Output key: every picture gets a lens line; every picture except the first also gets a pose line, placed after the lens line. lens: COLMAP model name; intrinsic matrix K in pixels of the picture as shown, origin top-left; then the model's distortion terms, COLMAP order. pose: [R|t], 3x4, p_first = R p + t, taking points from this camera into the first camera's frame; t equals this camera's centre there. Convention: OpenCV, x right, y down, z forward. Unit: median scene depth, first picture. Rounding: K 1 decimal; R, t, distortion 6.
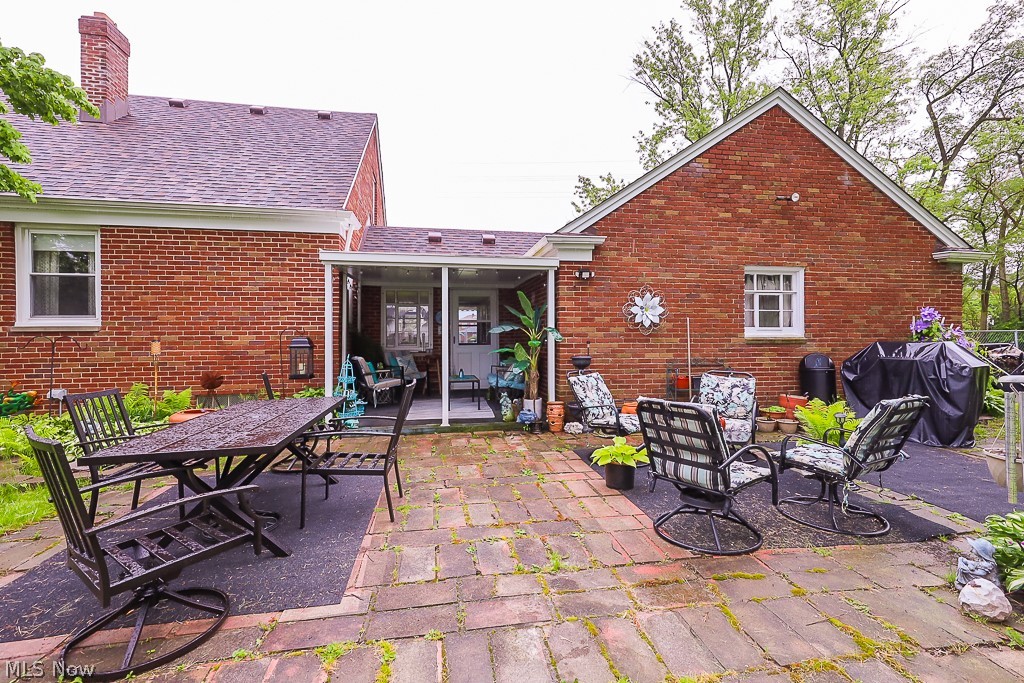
lens RADIAL K [[473.3, 0, 512.1], [0, 473.3, 331.3], [0, 0, 1]] dist [0.017454, -0.000206]
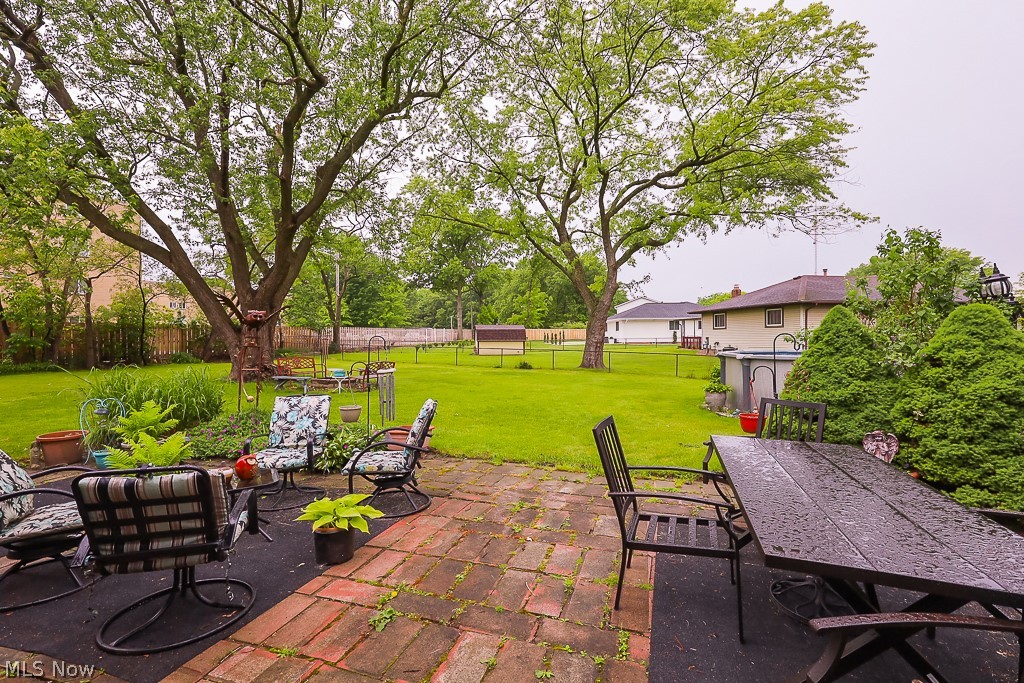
lens RADIAL K [[473.3, 0, 512.4], [0, 473.3, 341.3], [0, 0, 1]] dist [0.017454, -0.000206]
pose [[-0.888409, 0.001084, 0.459052, -0.228984], [0.000537, 0.999999, -0.001324, -0.013022], [-0.459053, -0.000930, -0.888408, 0.927663]]
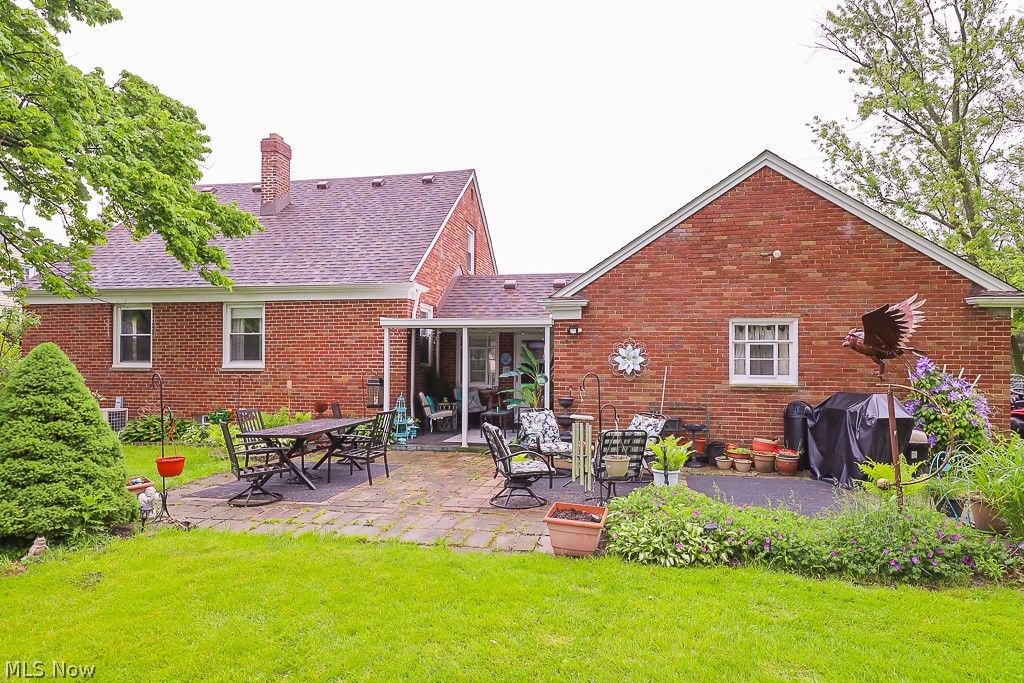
lens RADIAL K [[624.8, 0, 512.3], [0, 624.8, 347.7], [0, 0, 1]] dist [0.024644, 0.000214]
pose [[0.929968, 0.000274, -0.367641, 0.562891], [-0.004369, 0.999937, -0.010306, -0.054693], [0.367615, 0.011191, 0.929911, -0.521665]]
